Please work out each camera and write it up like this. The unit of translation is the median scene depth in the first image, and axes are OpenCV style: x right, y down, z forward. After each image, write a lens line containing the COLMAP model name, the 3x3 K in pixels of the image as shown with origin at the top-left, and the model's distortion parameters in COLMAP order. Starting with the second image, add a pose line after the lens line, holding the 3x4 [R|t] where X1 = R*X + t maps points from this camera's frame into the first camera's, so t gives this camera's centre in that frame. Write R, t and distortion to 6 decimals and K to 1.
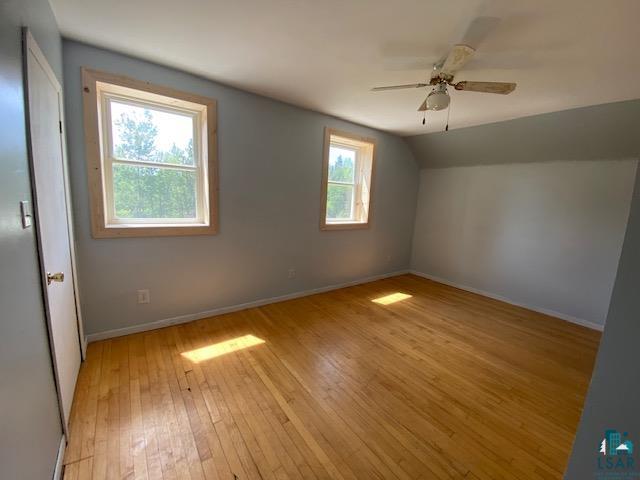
lens RADIAL K [[257.4, 0, 319.7], [0, 257.4, 238.2], [0, 0, 1]] dist [0.002316, -0.003940]
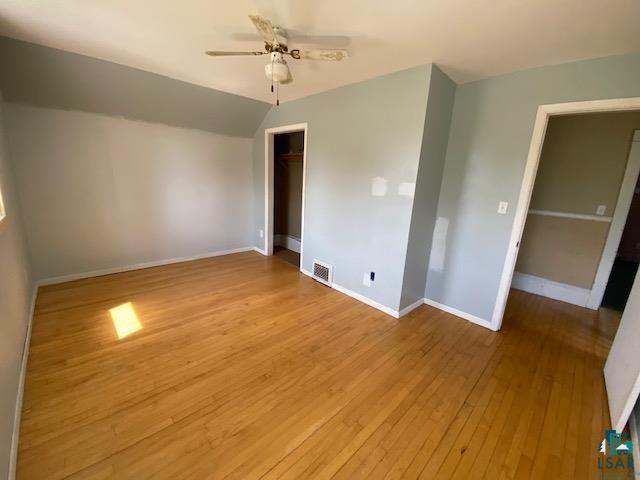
lens RADIAL K [[257.4, 0, 320.3], [0, 257.4, 237.7], [0, 0, 1]] dist [0.002316, -0.003940]
pose [[-0.125610, -0.285656, 0.950065, -0.400752], [0.099429, 0.949203, 0.298542, -0.127417], [-0.987085, 0.131964, -0.090826, 0.612917]]
